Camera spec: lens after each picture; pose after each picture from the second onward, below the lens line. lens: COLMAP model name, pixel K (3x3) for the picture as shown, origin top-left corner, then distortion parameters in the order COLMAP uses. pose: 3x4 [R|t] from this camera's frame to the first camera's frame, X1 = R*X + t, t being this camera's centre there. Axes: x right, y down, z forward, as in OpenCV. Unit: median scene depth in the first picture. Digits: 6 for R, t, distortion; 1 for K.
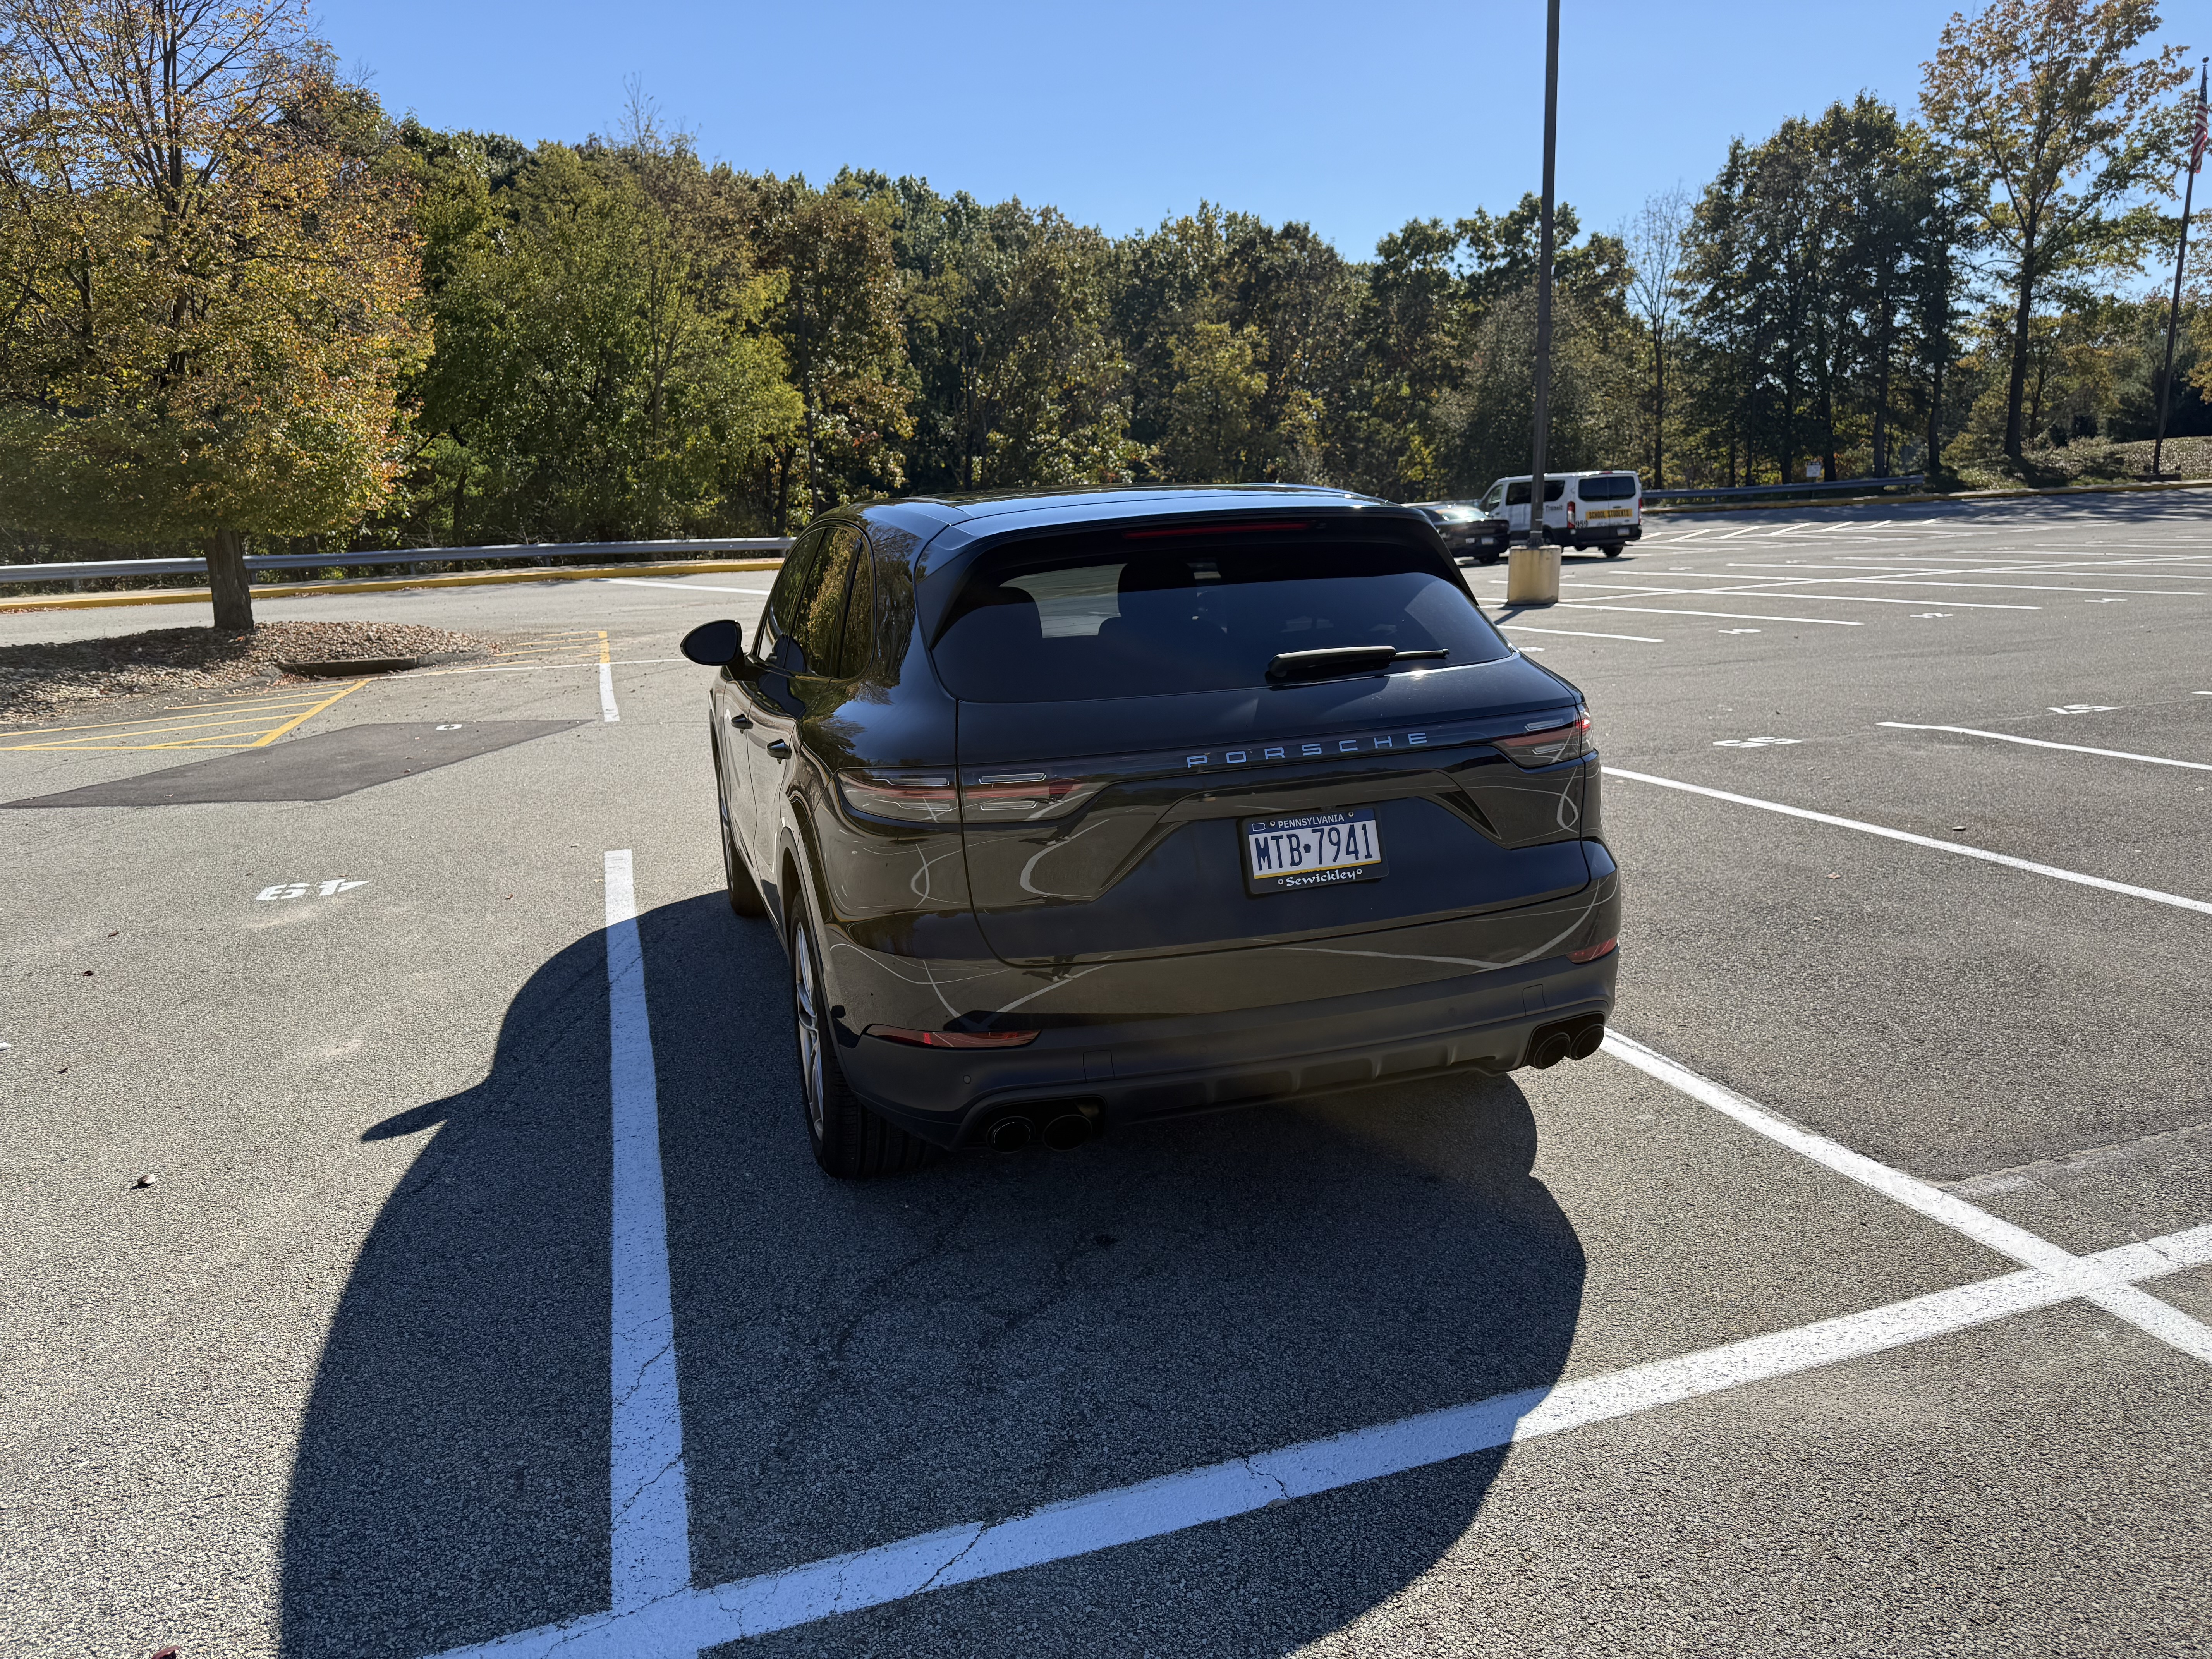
lens RADIAL K [[1557.7, 0, 1108.8], [0, 1557.7, 843.2], [0, 0, 1]] dist [0.050525, -0.059592]
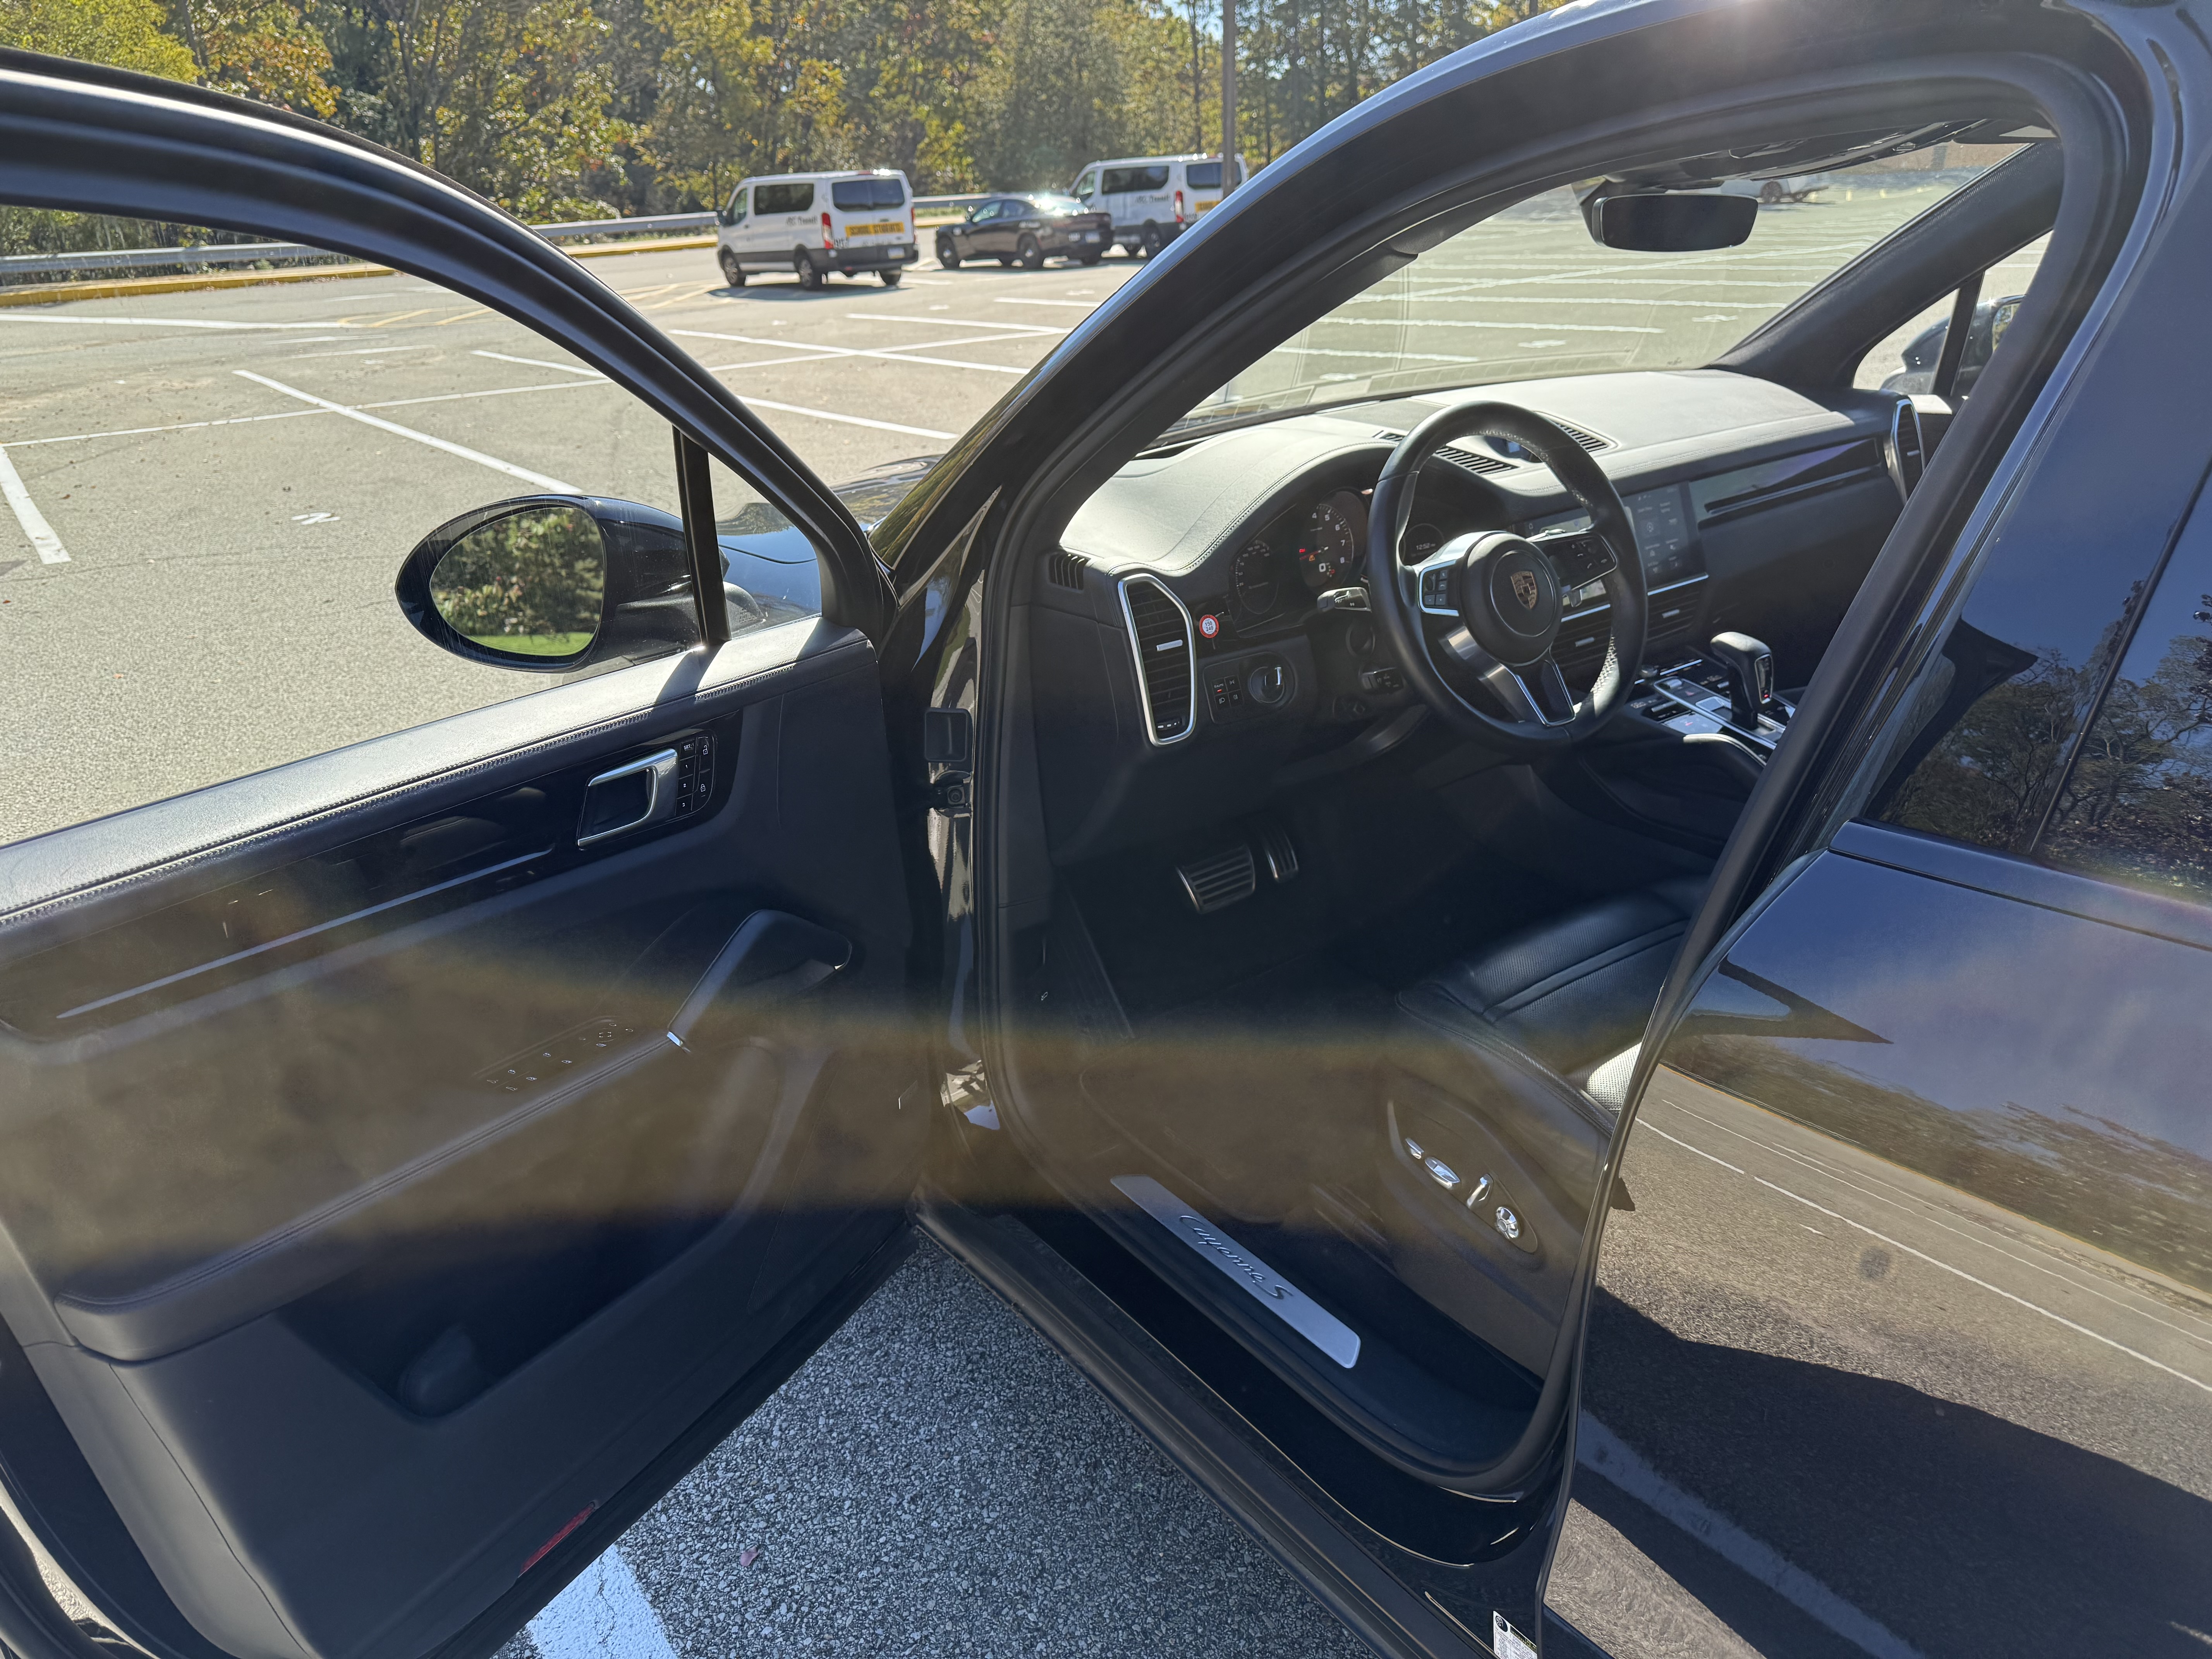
lens RADIAL K [[1552.5, 0, 1102.7], [0, 1552.5, 846.1], [0, 0, 1]] dist [0.044763, -0.054427]
pose [[0.950878, -0.126010, 0.282758, -0.030464], [0.074841, 0.979884, 0.185002, -0.013905], [-0.300382, -0.154752, 0.941181, 0.081415]]
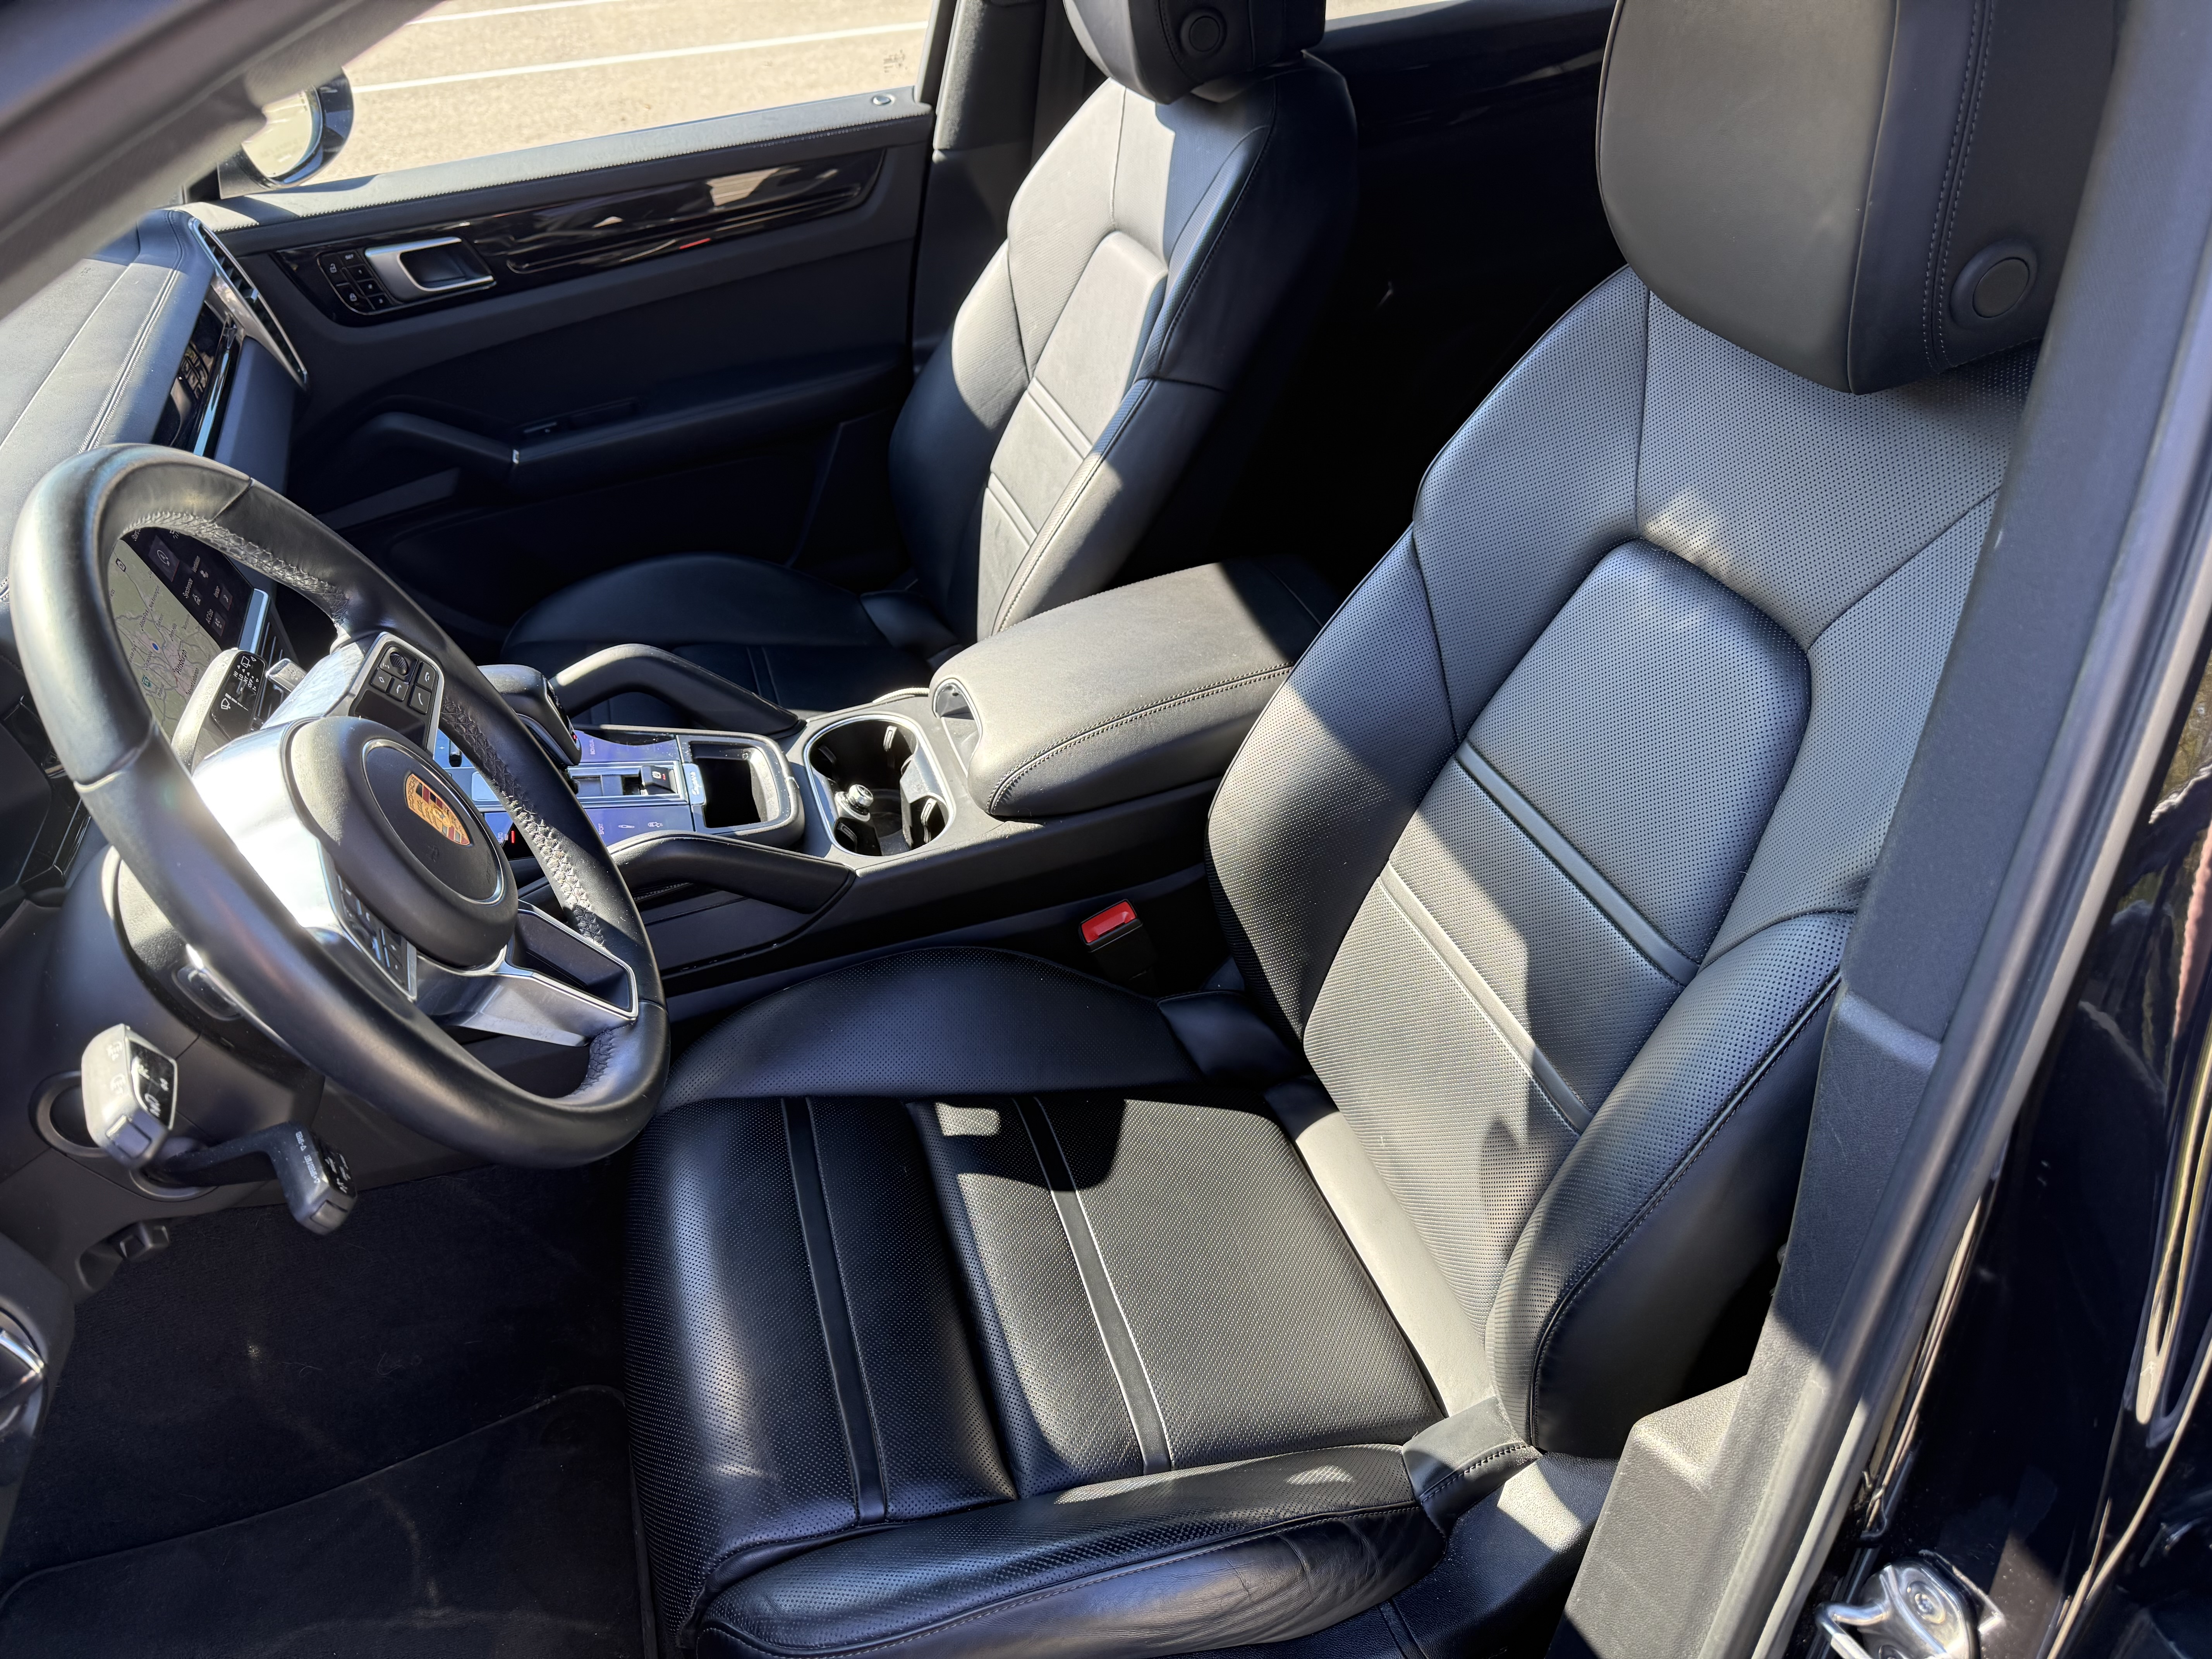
lens RADIAL K [[1543.4, 0, 1100.2], [0, 1543.4, 852.2], [0, 0, 1]] dist [0.071059, -0.097545]
pose [[-0.006254, -0.557734, 0.829996, -0.025637], [0.259844, 0.800594, 0.539935, -0.017842], [-0.965630, 0.219046, 0.139917, 0.099021]]
